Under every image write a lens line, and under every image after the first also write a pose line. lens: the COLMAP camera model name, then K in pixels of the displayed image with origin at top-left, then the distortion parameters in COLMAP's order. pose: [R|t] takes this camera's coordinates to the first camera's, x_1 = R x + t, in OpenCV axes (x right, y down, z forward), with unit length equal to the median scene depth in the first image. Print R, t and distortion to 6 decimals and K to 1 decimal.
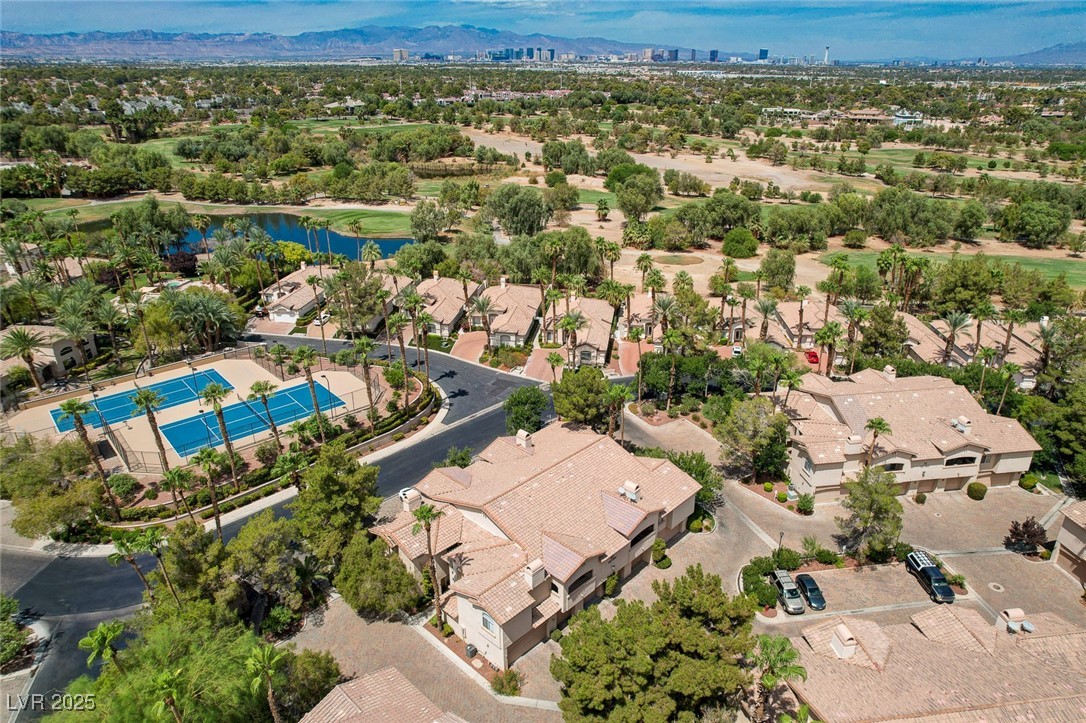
lens RADIAL K [[681.1, 0, 544.5], [0, 681.1, 349.2], [0, 0, 1]] dist [-0.076216, 0.073813]
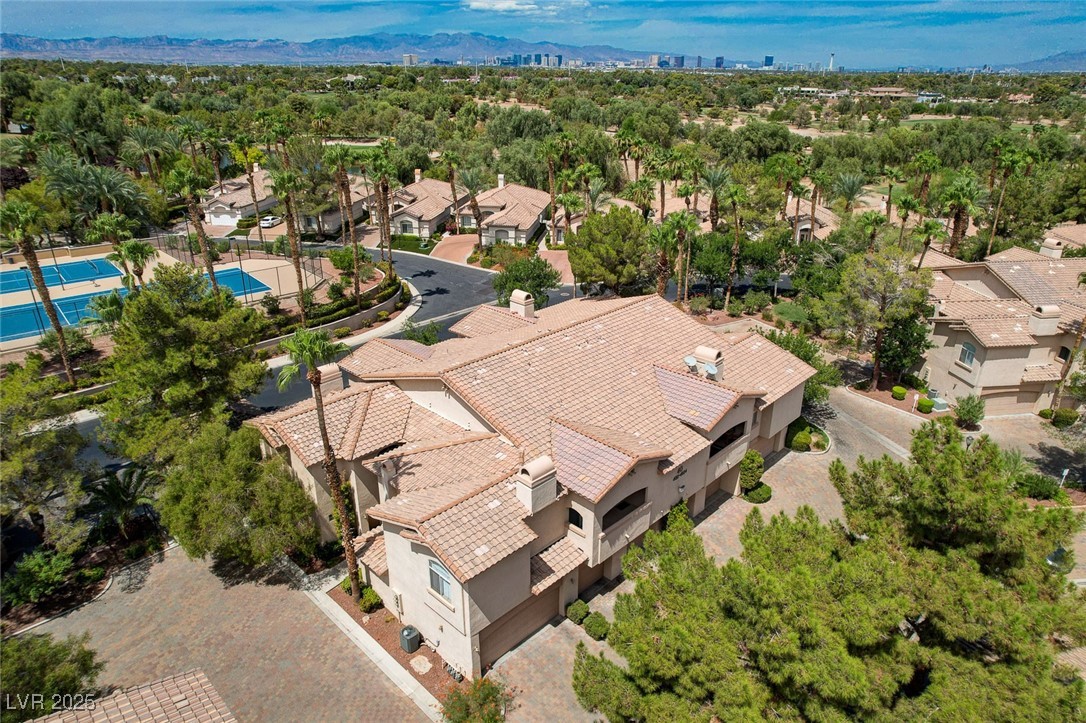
lens RADIAL K [[681.1, 0, 544.5], [0, 681.1, 349.2], [0, 0, 1]] dist [-0.076216, 0.073813]
pose [[0.999942, 0.006229, -0.008837, -0.003673], [-0.006207, 0.999977, 0.002573, 0.169656], [0.008853, -0.002518, 0.999958, 0.367756]]
